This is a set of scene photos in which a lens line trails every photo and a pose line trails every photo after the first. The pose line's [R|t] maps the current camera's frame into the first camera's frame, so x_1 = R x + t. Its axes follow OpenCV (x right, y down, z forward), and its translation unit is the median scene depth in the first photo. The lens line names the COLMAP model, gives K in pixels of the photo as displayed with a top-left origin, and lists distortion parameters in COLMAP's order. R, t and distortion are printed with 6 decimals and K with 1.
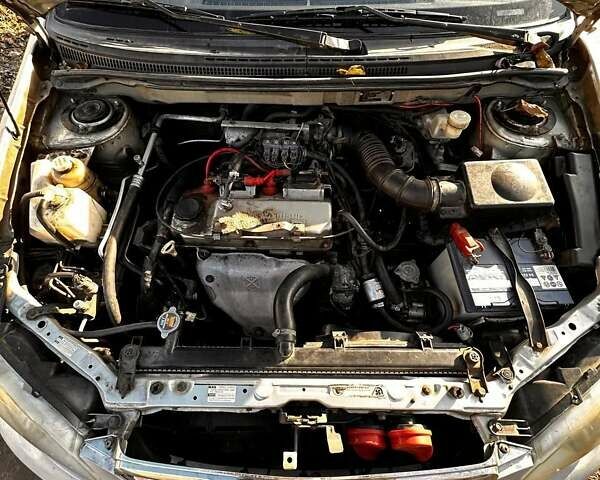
lens RADIAL K [[303.5, 0, 300.0], [0, 303.5, 240.0], [0, 0, 1]] dist [-0.035145, 0.019548]
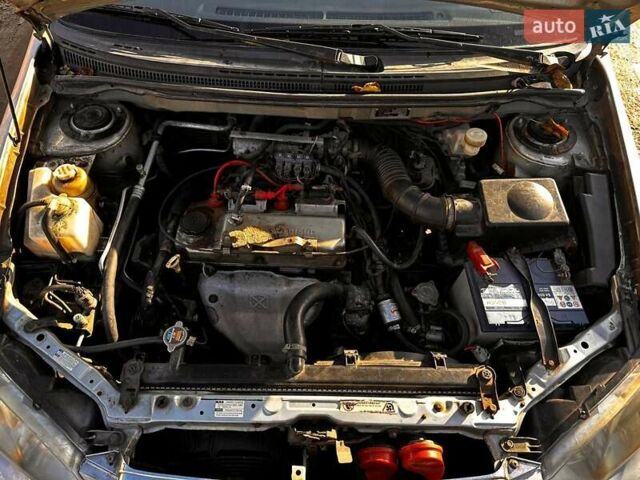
lens RADIAL K [[433.5, 0, 320.0], [0, 433.5, 240.0], [0, 0, 1]] dist [0.001691, -0.000150]
pose [[0.999554, 0.018300, 0.023605, -0.008469], [-0.016020, 0.995500, -0.093399, 0.077275], [-0.025208, 0.092979, 0.995349, -0.381470]]
